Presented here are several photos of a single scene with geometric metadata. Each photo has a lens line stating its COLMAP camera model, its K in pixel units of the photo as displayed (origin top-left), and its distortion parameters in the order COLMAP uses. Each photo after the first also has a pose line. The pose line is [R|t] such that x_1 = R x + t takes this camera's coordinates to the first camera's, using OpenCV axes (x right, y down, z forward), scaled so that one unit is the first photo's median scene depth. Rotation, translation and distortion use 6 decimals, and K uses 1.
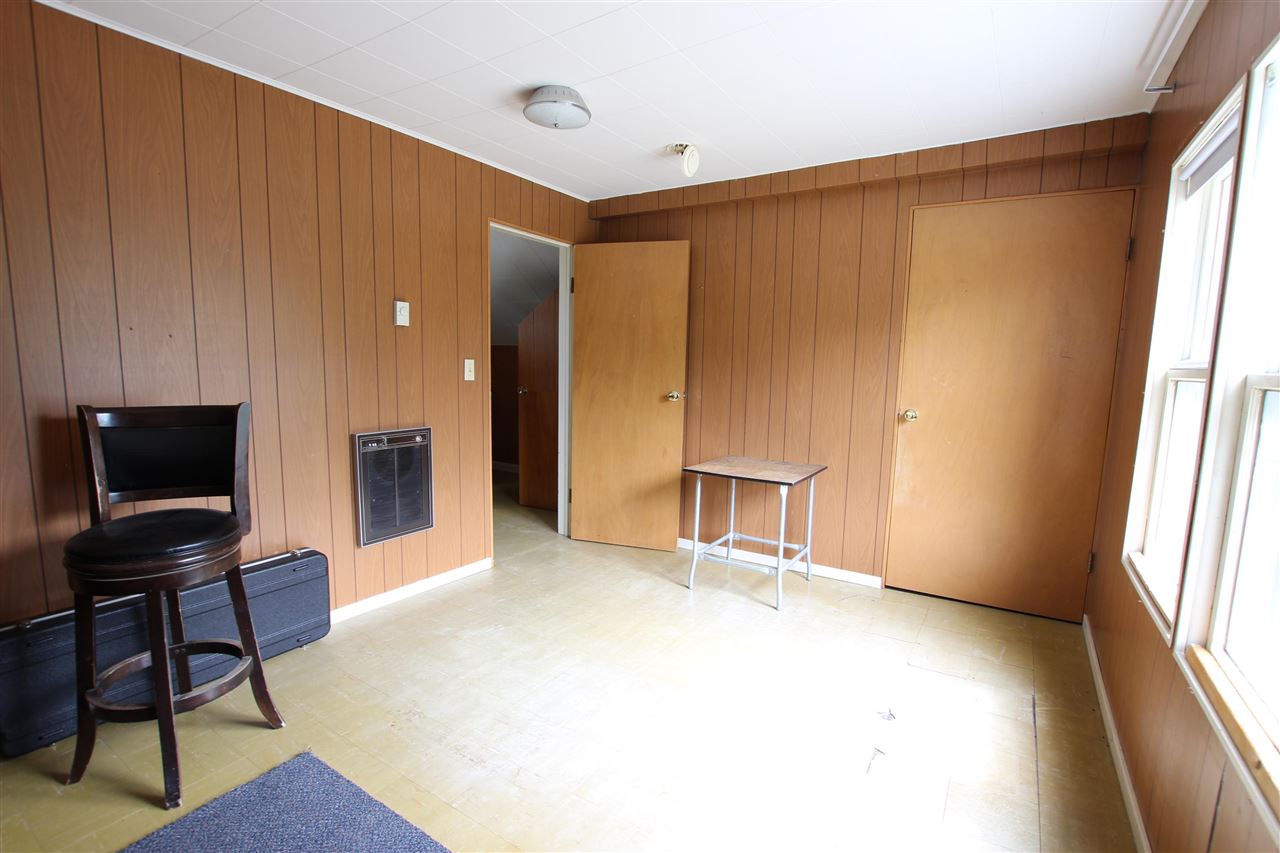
lens RADIAL K [[587.2, 0, 639.7], [0, 587.2, 428.8], [0, 0, 1]] dist [-0.028712, -0.000034]
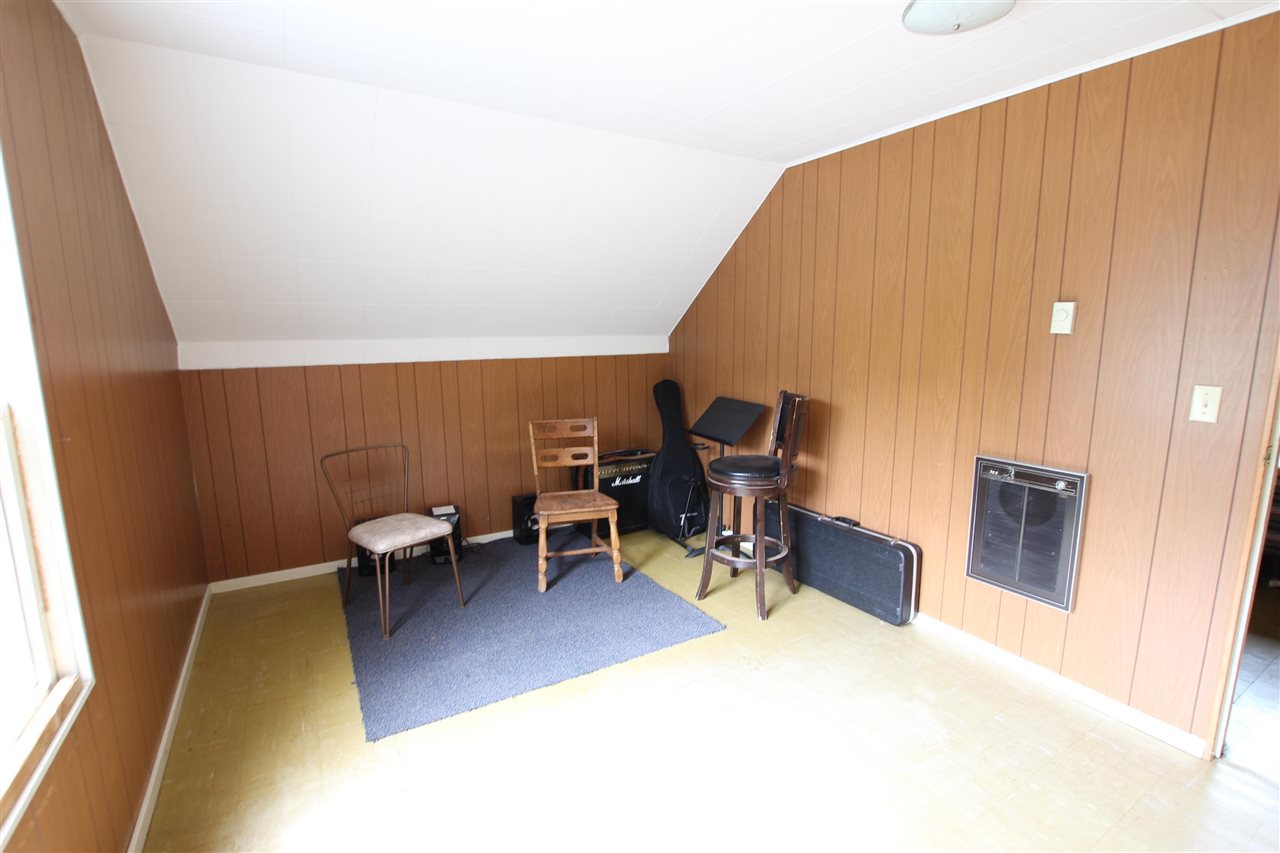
lens RADIAL K [[587.2, 0, 639.2], [0, 587.2, 430.3], [0, 0, 1]] dist [-0.028712, -0.000034]
pose [[-0.433063, 0.133381, -0.891440, 0.524238], [-0.110358, 0.973704, 0.199302, -0.144628], [0.894582, 0.184688, -0.406956, 0.843367]]
